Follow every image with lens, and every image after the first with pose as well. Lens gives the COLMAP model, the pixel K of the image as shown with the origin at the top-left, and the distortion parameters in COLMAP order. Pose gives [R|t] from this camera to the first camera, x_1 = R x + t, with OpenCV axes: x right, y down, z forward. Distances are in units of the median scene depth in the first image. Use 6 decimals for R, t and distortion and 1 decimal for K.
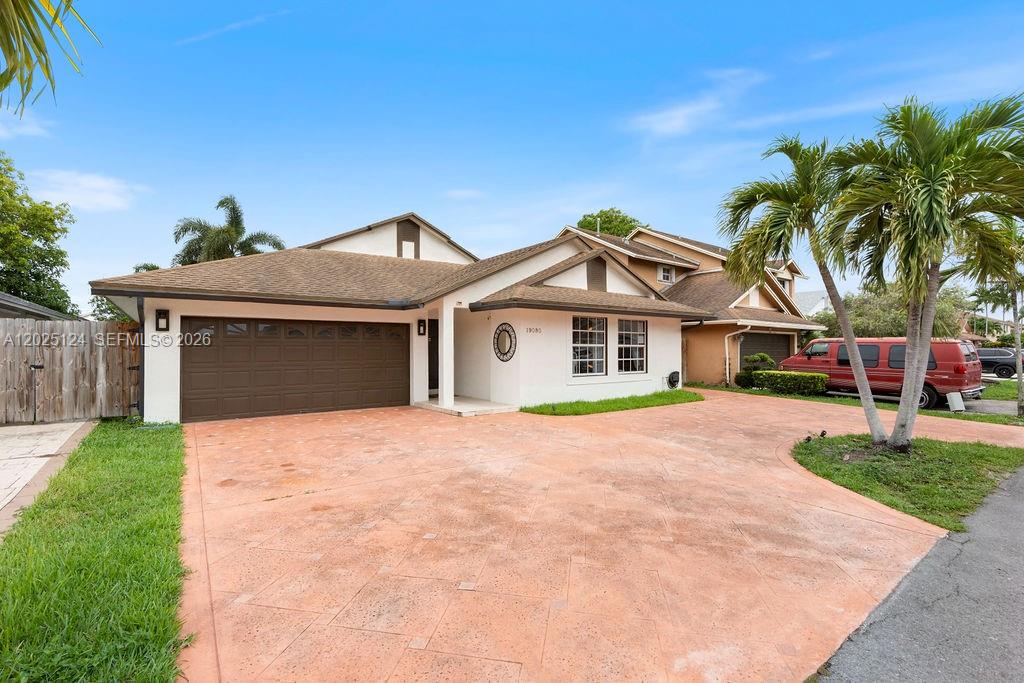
lens RADIAL K [[457.9, 0, 512.1], [0, 457.9, 345.3], [0, 0, 1]] dist [-0.007463, 0.000748]
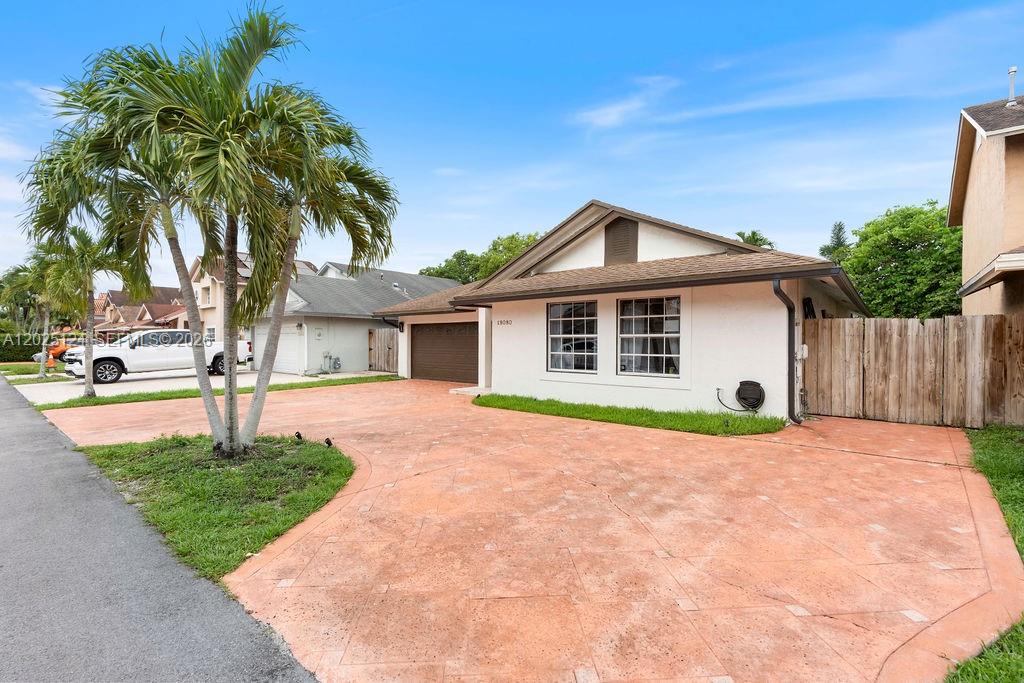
lens RADIAL K [[461.6, 0, 509.9], [0, 461.6, 348.0], [0, 0, 1]] dist [-0.004540, 0.000024]
pose [[0.238973, 0.012170, -0.970950, 0.974975], [0.004877, 0.999894, 0.013733, 0.010196], [0.971014, -0.008017, 0.238889, 0.698181]]
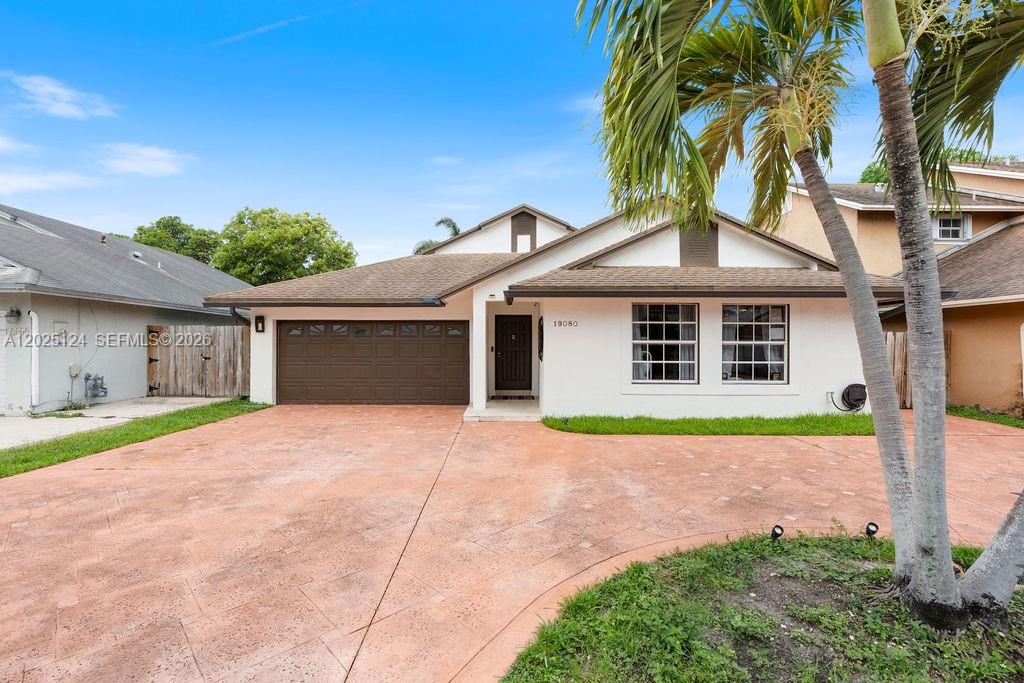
lens RADIAL K [[464.8, 0, 510.4], [0, 464.8, 345.0], [0, 0, 1]] dist [-0.004232, 0.000228]
pose [[0.805704, -0.001021, -0.592317, 0.417215], [0.001311, 0.999999, 0.000060, 0.004475], [0.592317, -0.000825, 0.805705, 0.256137]]
